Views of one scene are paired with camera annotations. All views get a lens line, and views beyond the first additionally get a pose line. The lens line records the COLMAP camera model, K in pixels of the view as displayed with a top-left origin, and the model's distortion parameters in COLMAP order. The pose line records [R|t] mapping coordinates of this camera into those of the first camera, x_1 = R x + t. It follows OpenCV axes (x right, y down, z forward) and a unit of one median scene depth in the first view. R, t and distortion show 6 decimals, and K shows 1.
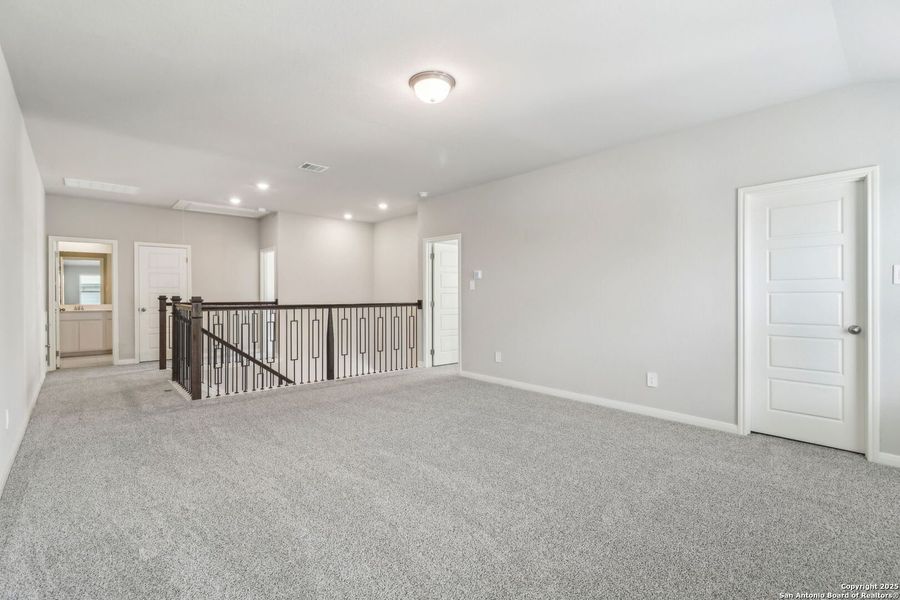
lens RADIAL K [[421.1, 0, 455.9], [0, 421.1, 295.6], [0, 0, 1]] dist [0.018683, -0.000503]
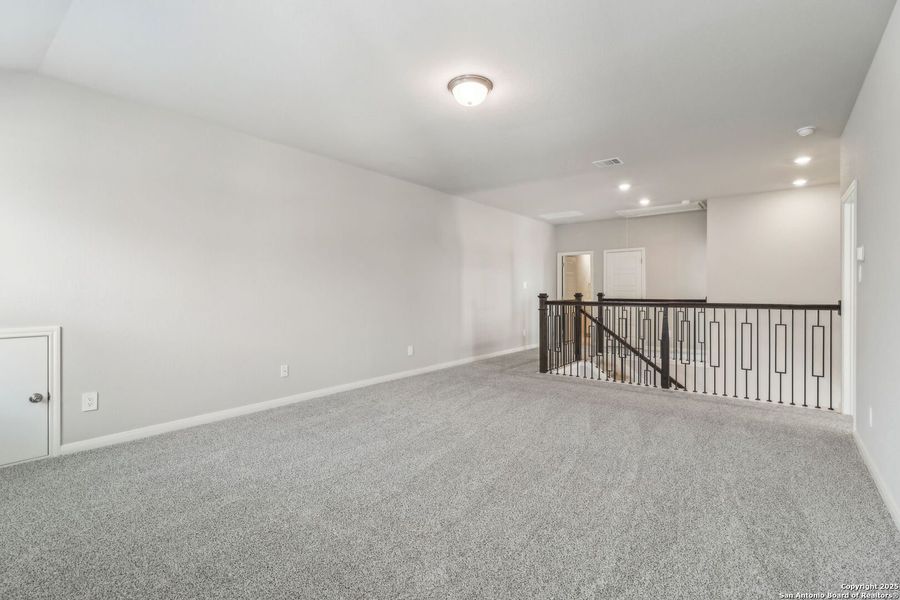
lens RADIAL K [[421.1, 0, 447.8], [0, 421.1, 298.1], [0, 0, 1]] dist [0.018683, -0.000503]
pose [[0.169537, 0.015161, -0.985407, 0.427693], [-0.000608, 0.999883, 0.015279, -0.002298], [0.985524, -0.001991, 0.169526, 0.345277]]
